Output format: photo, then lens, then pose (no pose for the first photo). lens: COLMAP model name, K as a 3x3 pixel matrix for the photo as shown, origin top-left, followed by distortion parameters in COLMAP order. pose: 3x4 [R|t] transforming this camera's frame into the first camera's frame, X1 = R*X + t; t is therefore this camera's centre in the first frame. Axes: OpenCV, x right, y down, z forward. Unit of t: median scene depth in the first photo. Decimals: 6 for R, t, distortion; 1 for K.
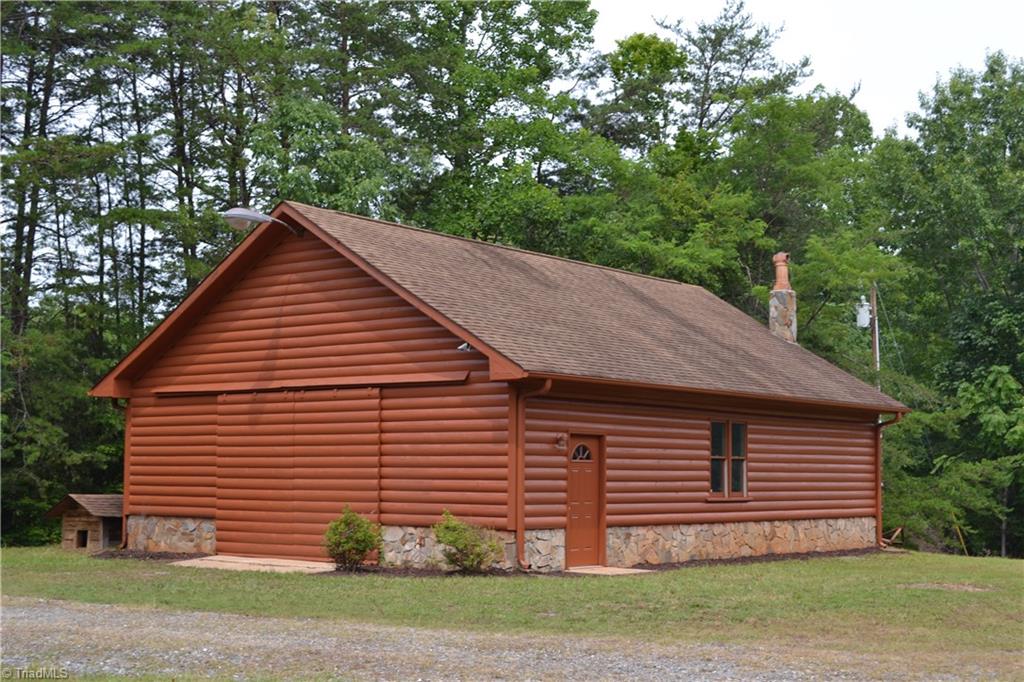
lens RADIAL K [[1425.9, 0, 513.4], [0, 1425.9, 342.0], [0, 0, 1]] dist [-0.025651, 0.000000]
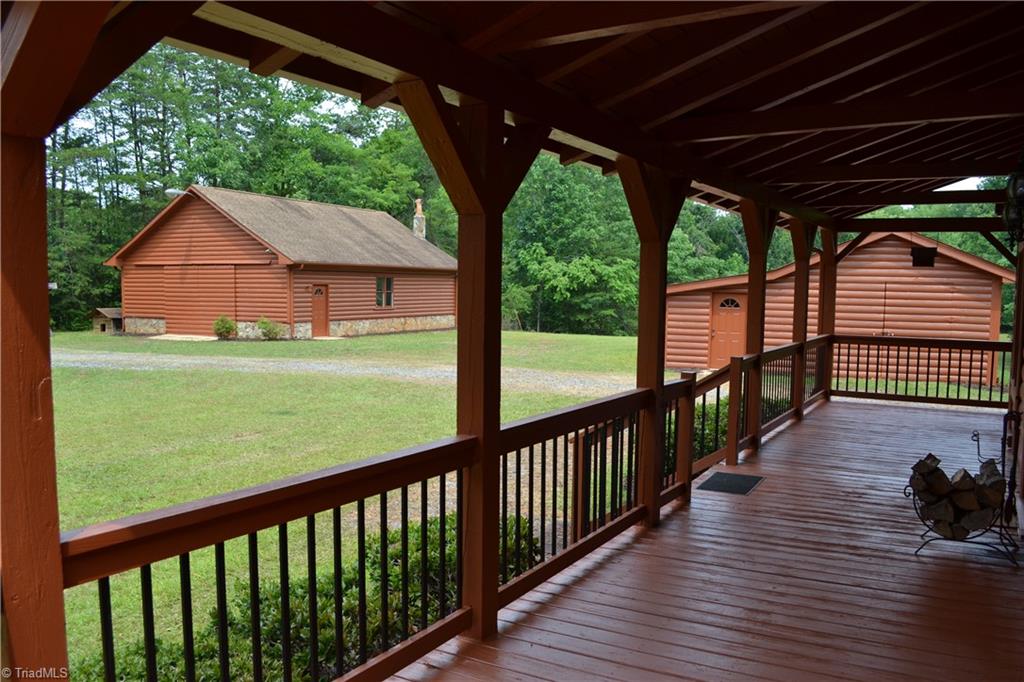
lens RADIAL K [[824.7, 0, 510.0], [0, 824.7, 345.5], [0, 0, 1]] dist [-0.082112, 0.010184]
pose [[0.976758, -0.014525, 0.213854, 0.058469], [-0.021437, 0.986080, 0.164884, -0.064936], [-0.213272, -0.165636, 0.962850, -0.415249]]
